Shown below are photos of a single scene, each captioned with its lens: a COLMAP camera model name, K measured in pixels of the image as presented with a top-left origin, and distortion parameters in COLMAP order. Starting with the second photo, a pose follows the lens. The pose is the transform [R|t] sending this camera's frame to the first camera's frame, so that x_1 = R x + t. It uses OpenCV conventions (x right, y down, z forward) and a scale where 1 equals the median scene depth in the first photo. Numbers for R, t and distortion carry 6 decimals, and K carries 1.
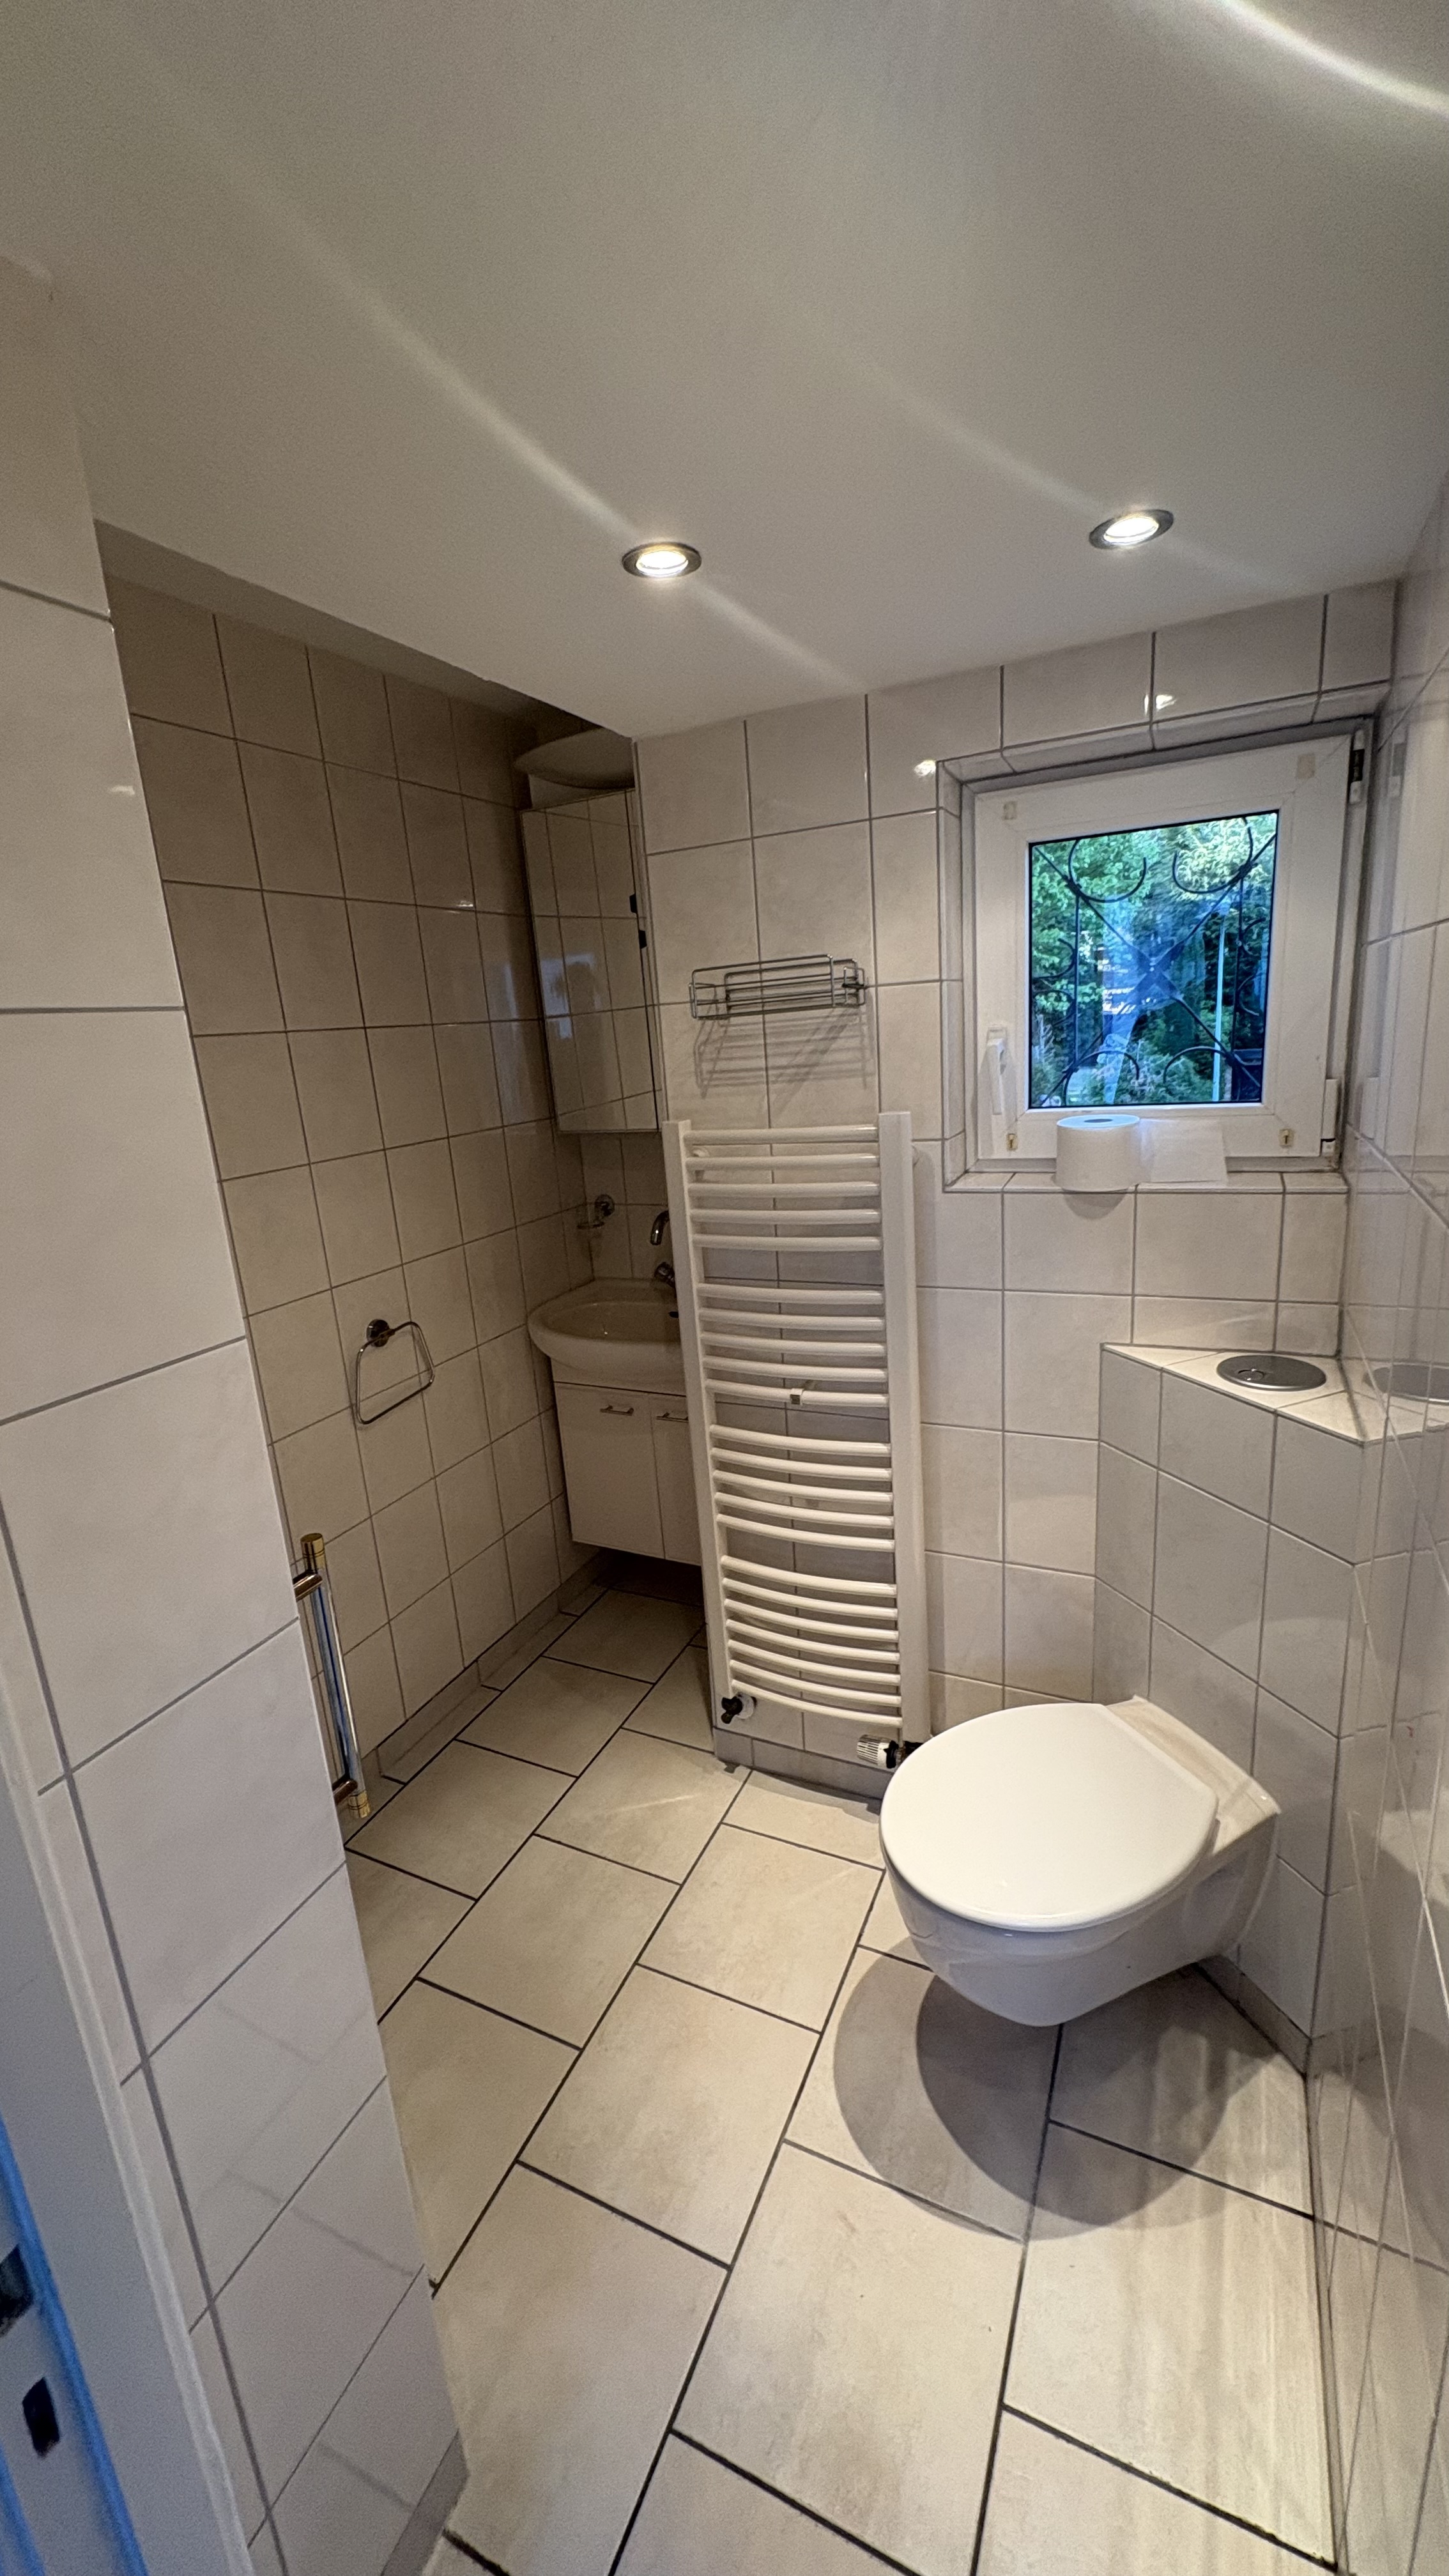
lens RADIAL K [[1021.6, 0, 724.5], [0, 1021.6, 1288.0], [0, 0, 1]] dist [-0.002524, 0.003153]
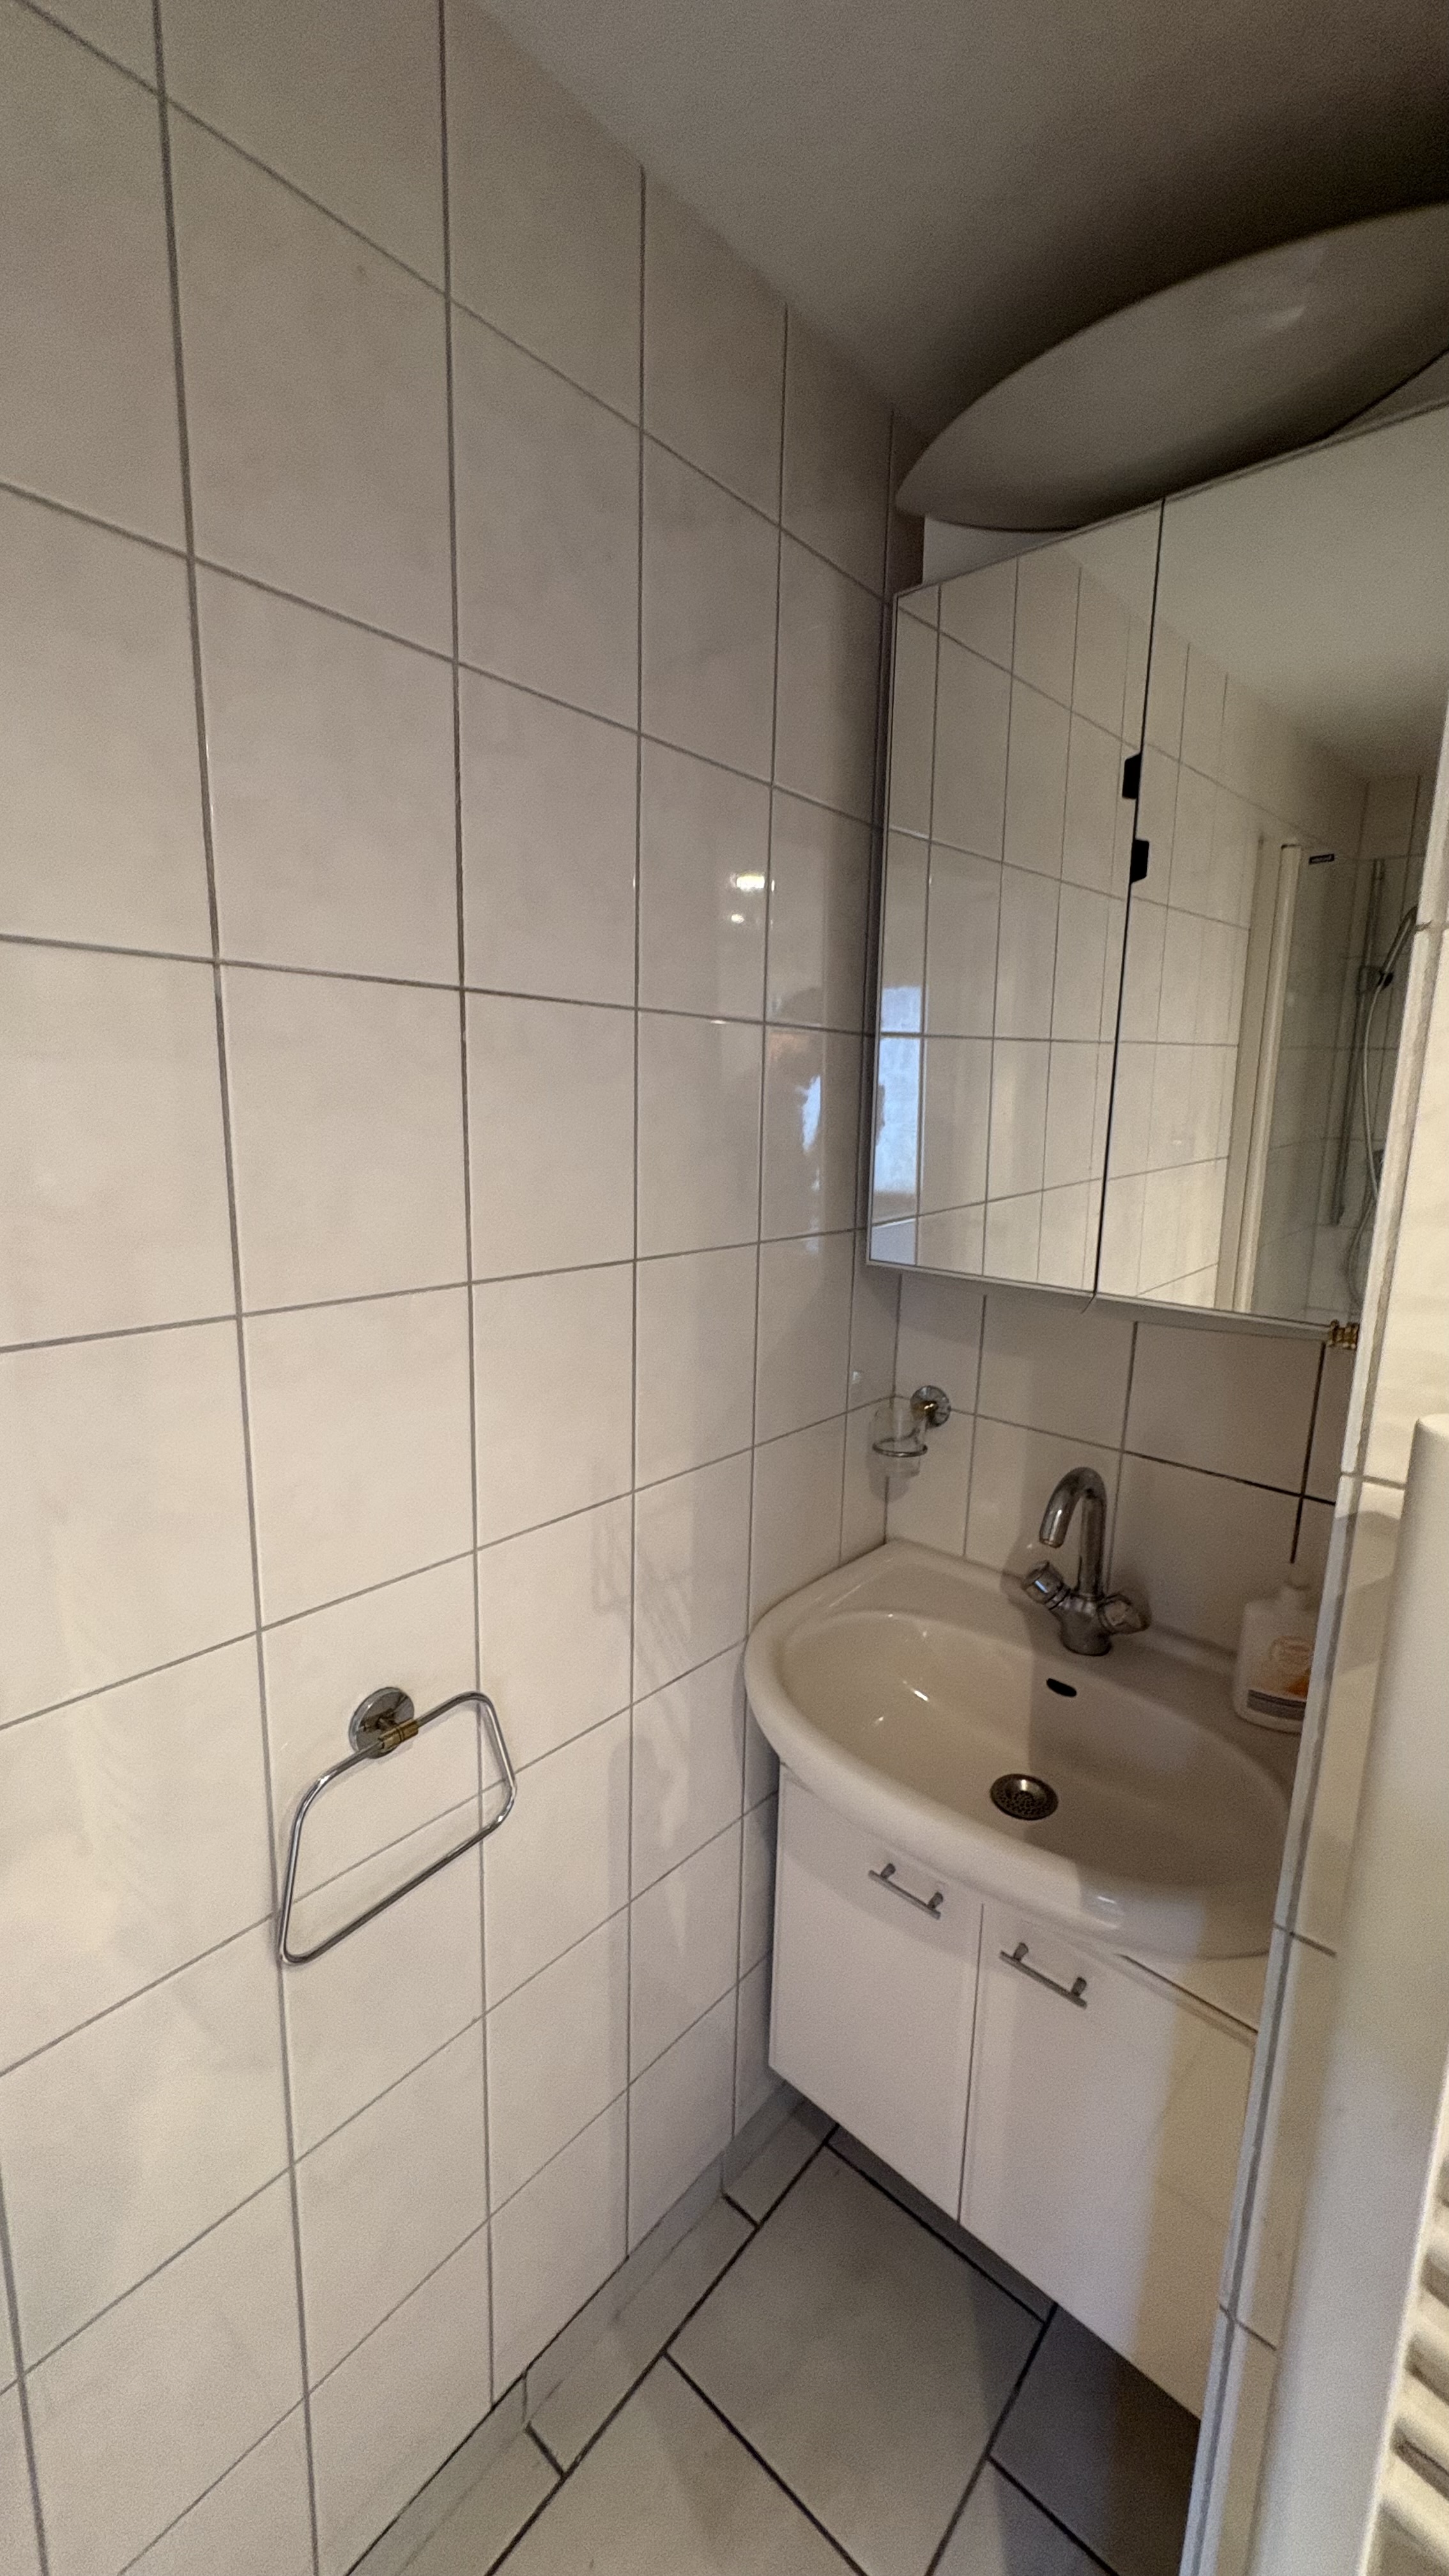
lens RADIAL K [[1021.6, 0, 724.5], [0, 1021.6, 1288.0], [0, 0, 1]] dist [-0.002524, 0.003153]
pose [[0.960399, 0.142492, -0.239436, -0.112239], [-0.155742, 0.987095, -0.037261, -0.114306], [0.231037, 0.073076, 0.970197, 0.523145]]
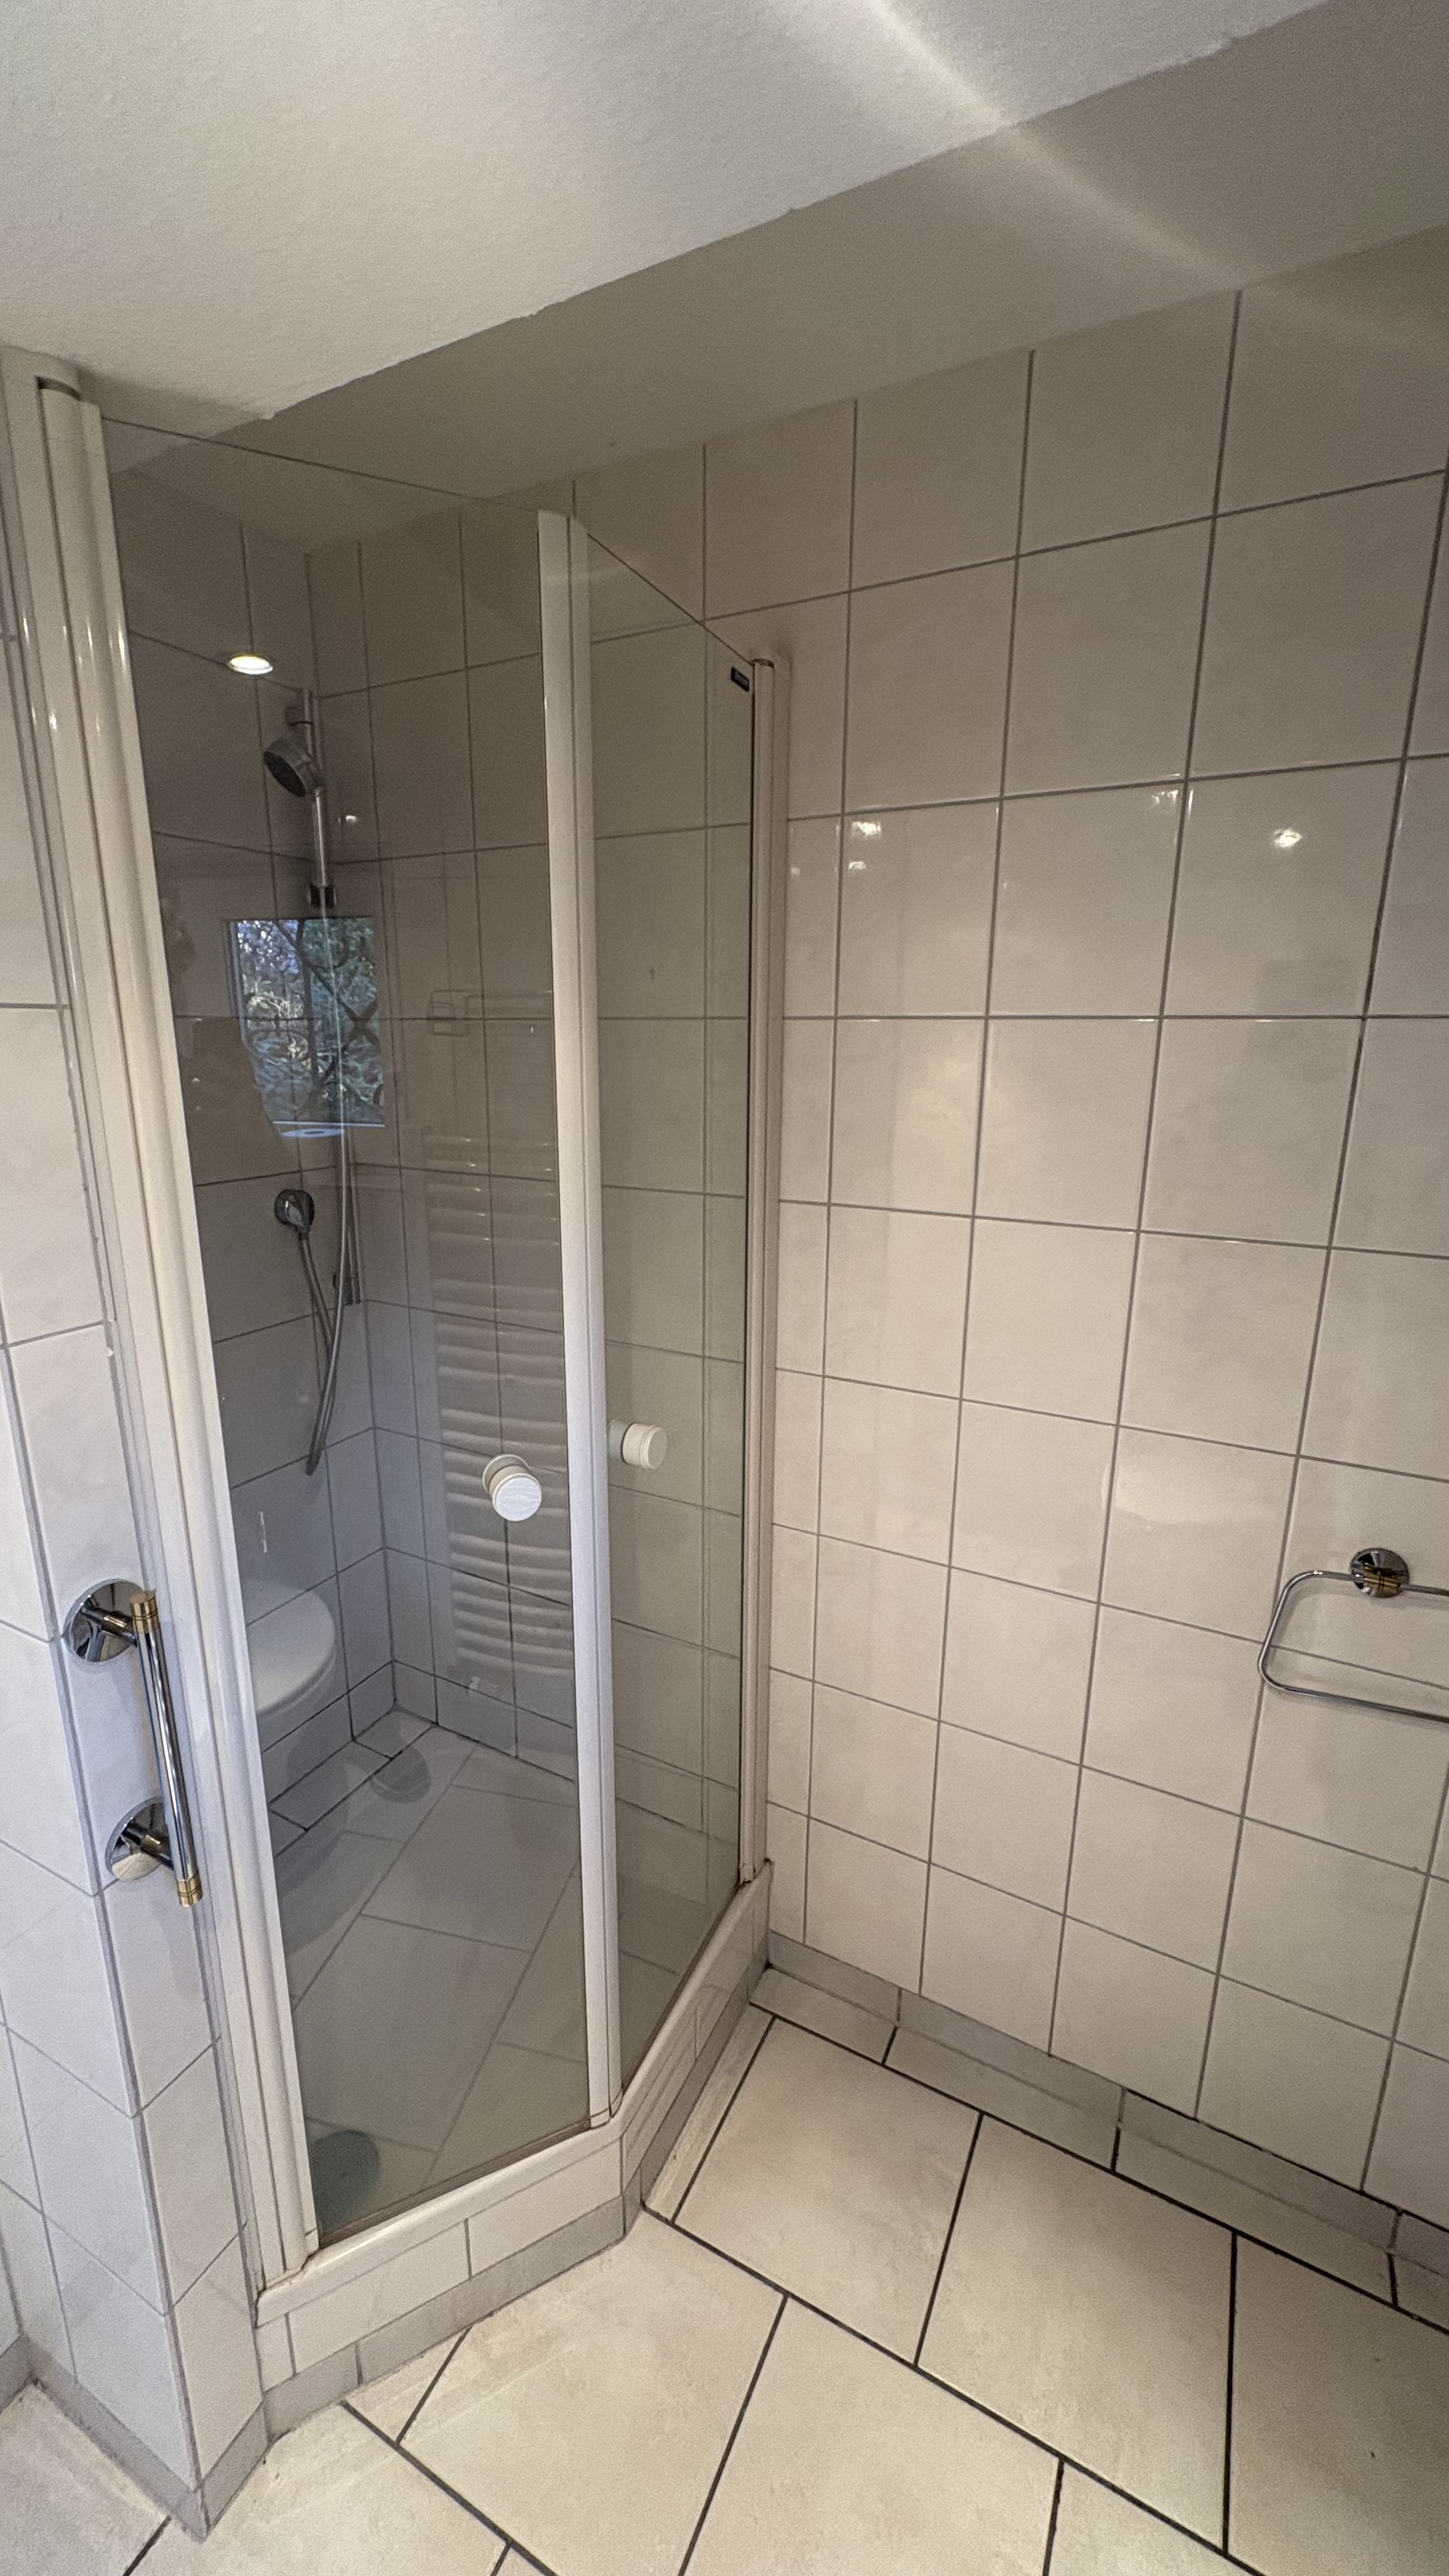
lens RADIAL K [[1021.6, 0, 724.5], [0, 1021.6, 1288.0], [0, 0, 1]] dist [-0.002524, 0.003153]
pose [[-0.032391, 0.315610, -0.948336, 0.120368], [-0.251394, 0.915757, 0.313354, -0.151047], [0.967343, 0.248556, 0.049681, 0.502004]]
